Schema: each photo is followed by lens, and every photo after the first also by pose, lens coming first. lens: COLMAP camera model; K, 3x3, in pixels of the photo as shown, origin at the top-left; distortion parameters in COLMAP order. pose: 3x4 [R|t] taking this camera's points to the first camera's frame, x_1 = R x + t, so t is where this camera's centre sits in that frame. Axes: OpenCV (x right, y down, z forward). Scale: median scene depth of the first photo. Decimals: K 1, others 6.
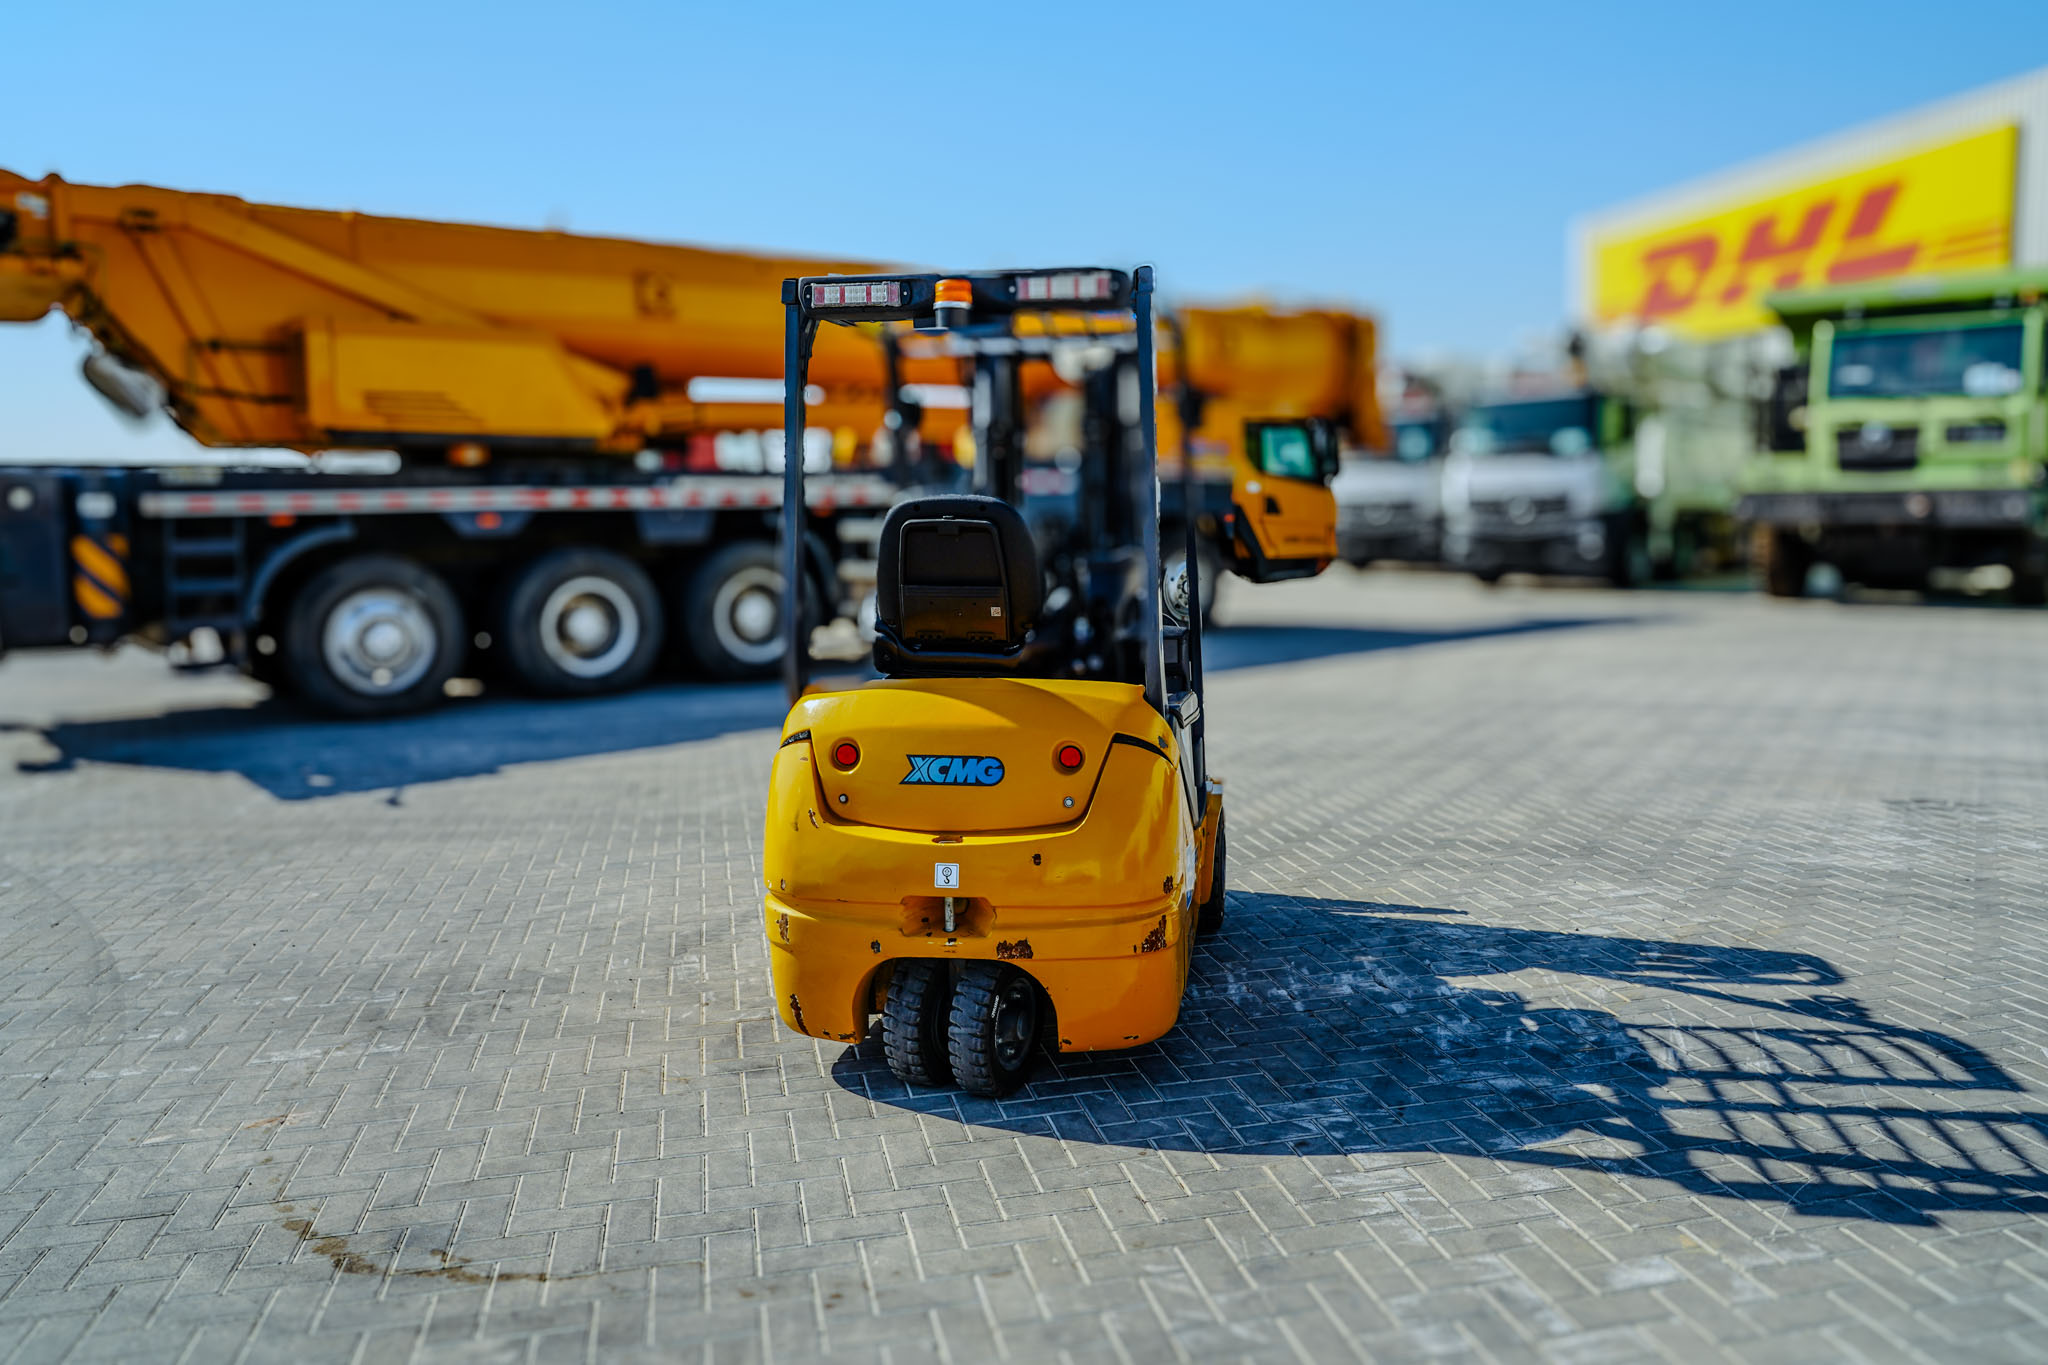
lens RADIAL K [[1507.8, 0, 1076.2], [0, 1507.8, 684.3], [0, 0, 1]] dist [-0.028427, 0.004601]
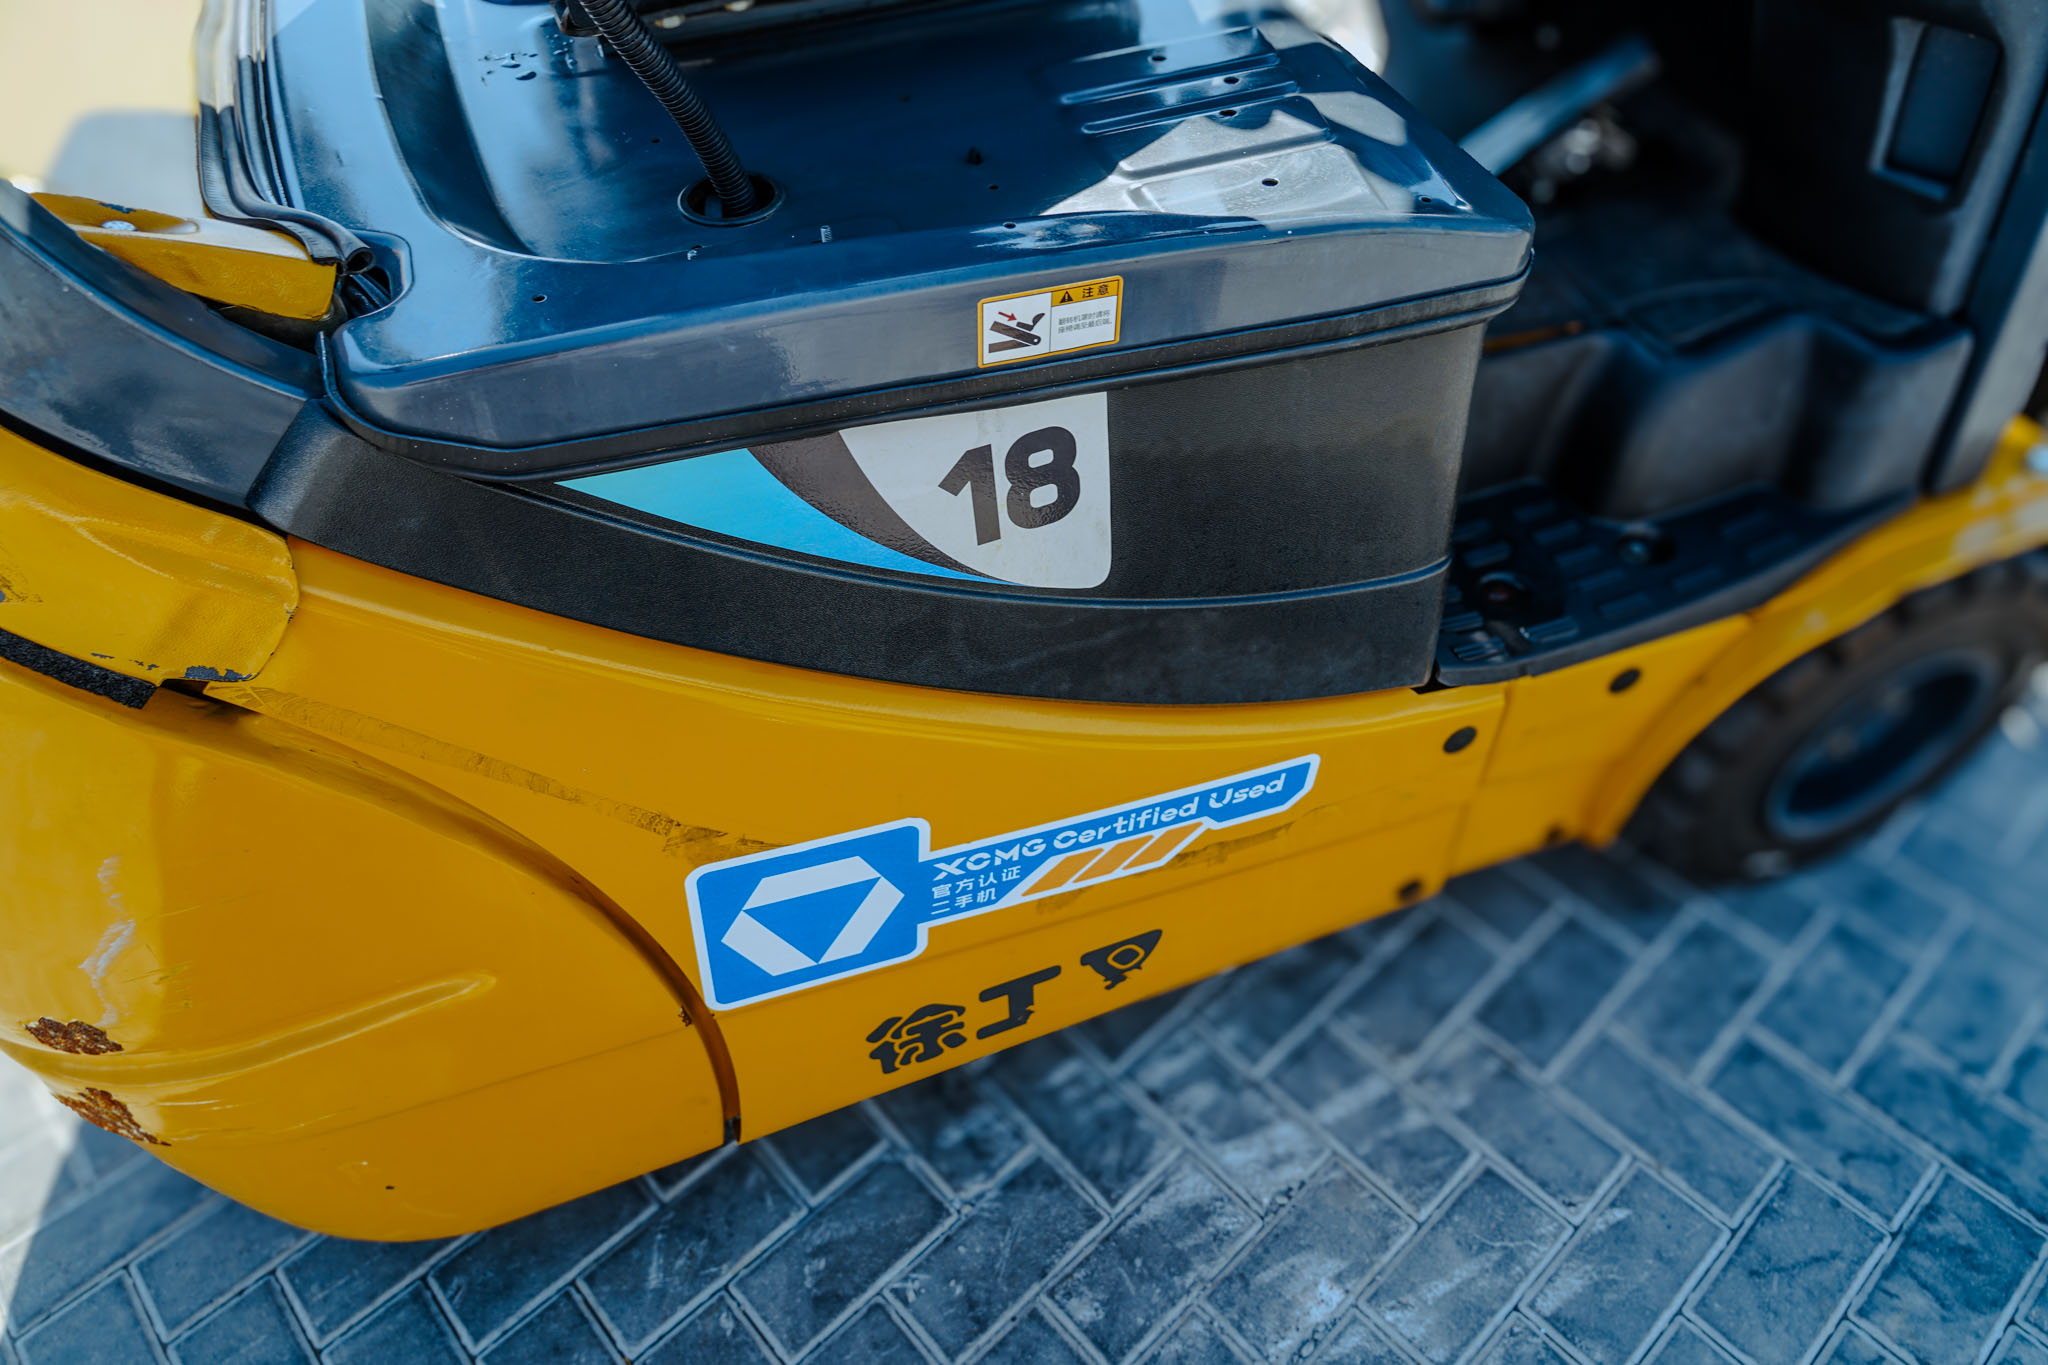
lens RADIAL K [[1384.6, 0, 1023.5], [0, 1384.6, 668.2], [0, 0, 1]] dist [-0.036978, 0.022277]
pose [[0.480199, 0.628342, -0.612042, 0.207757], [-0.081090, 0.726567, 0.682294, -0.070888], [0.873404, -0.278006, 0.399849, 0.927213]]
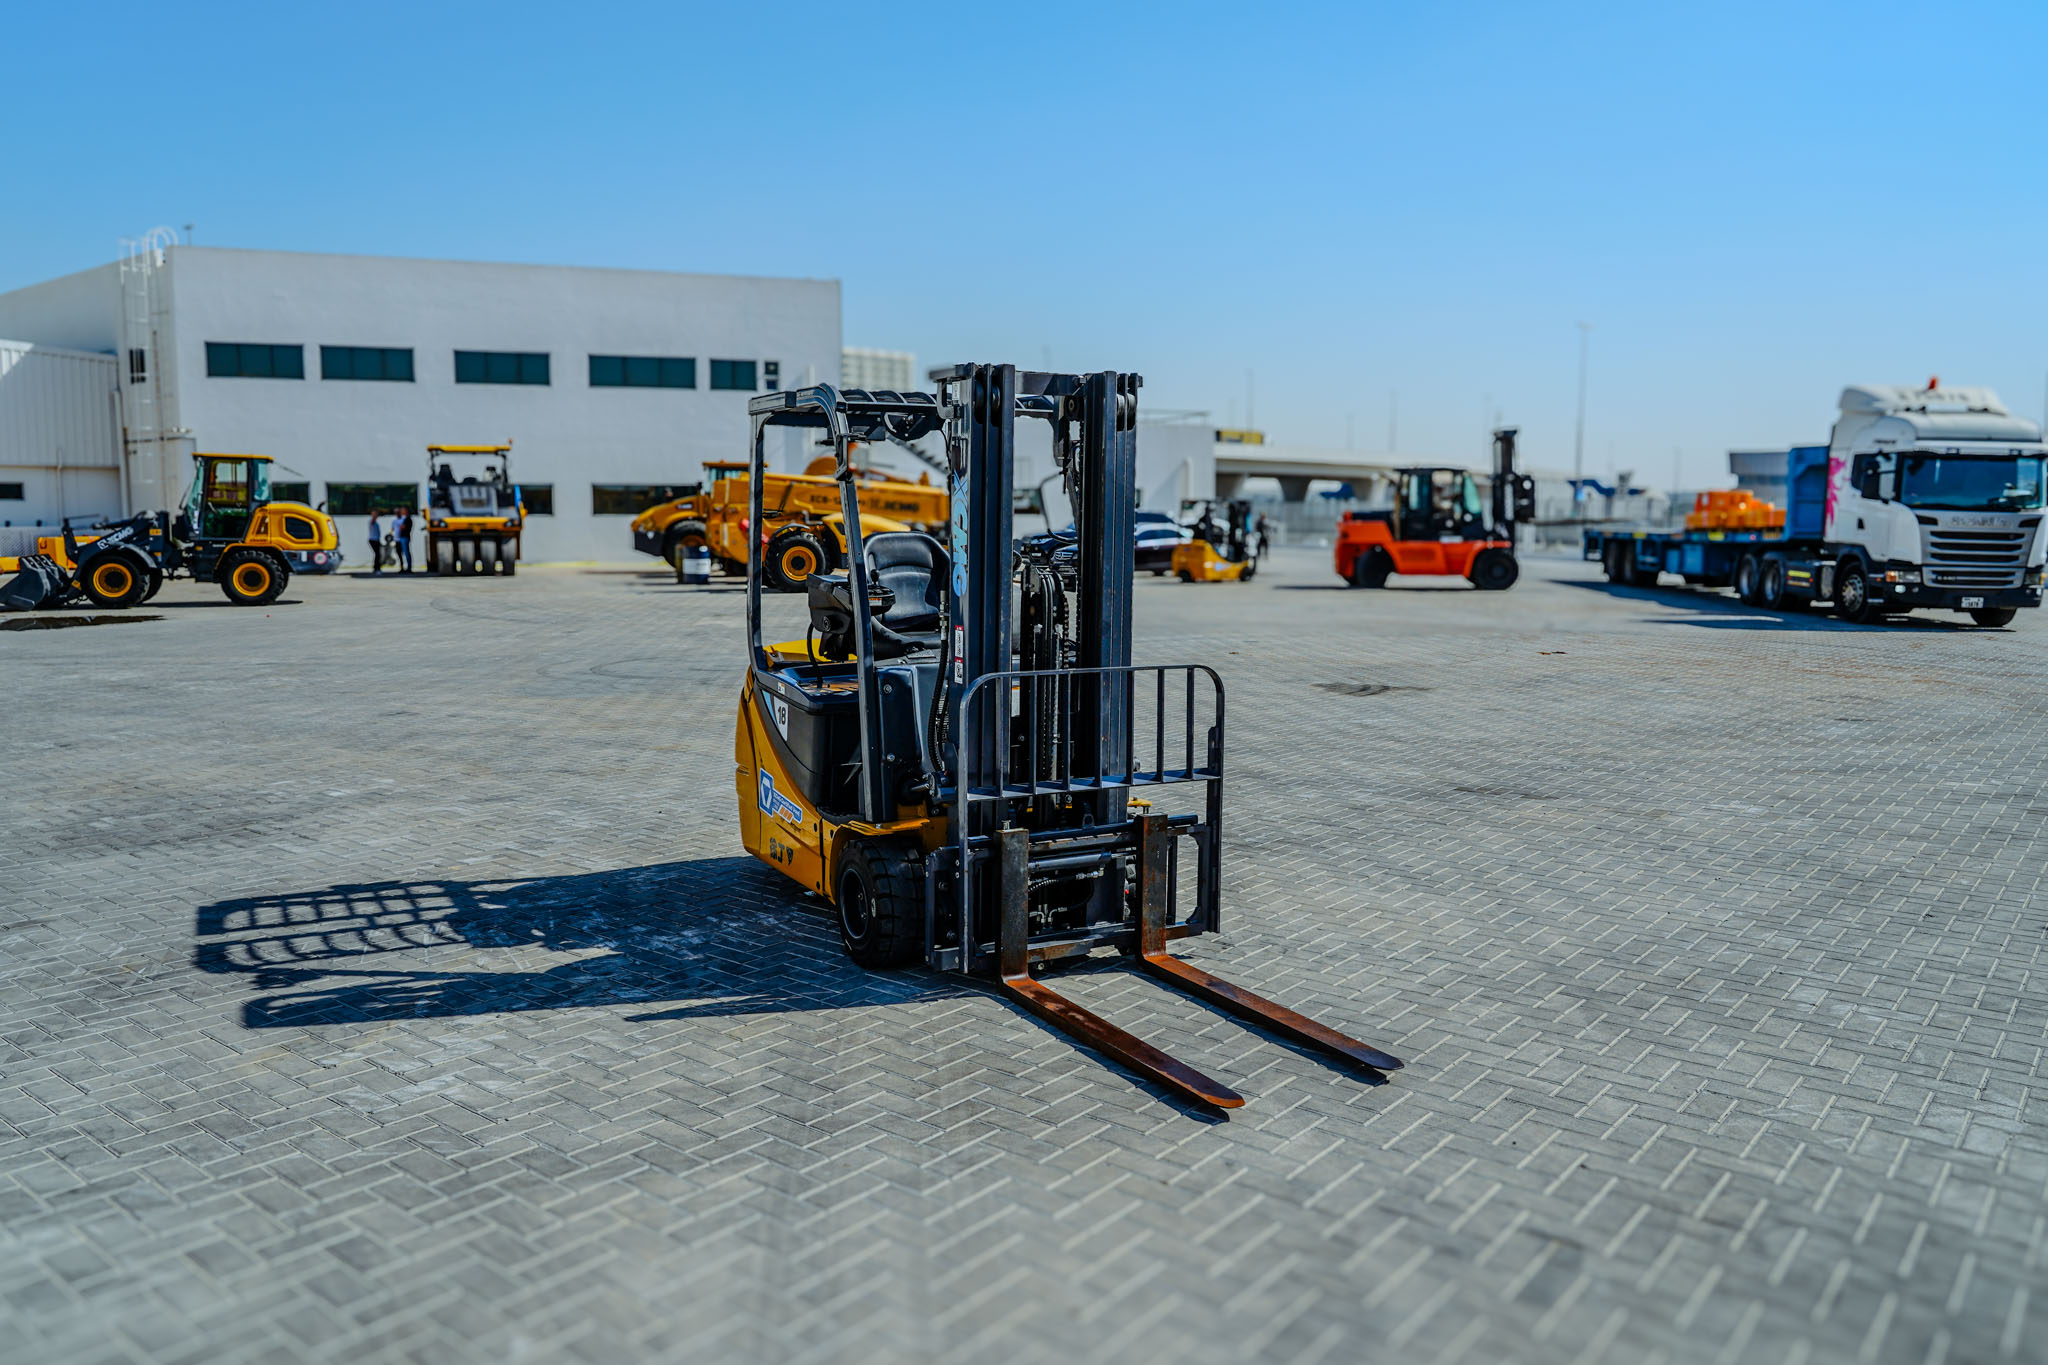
lens RADIAL K [[1467.6, 0, 1024.0], [0, 1467.6, 682.5], [0, 0, 1]] dist [-0.029382, 0.008818]
pose [[-0.797494, 0.077114, -0.598379, 0.709642], [-0.063858, 0.975438, 0.210814, -0.291029], [0.599938, 0.206334, -0.772981, 2.192914]]
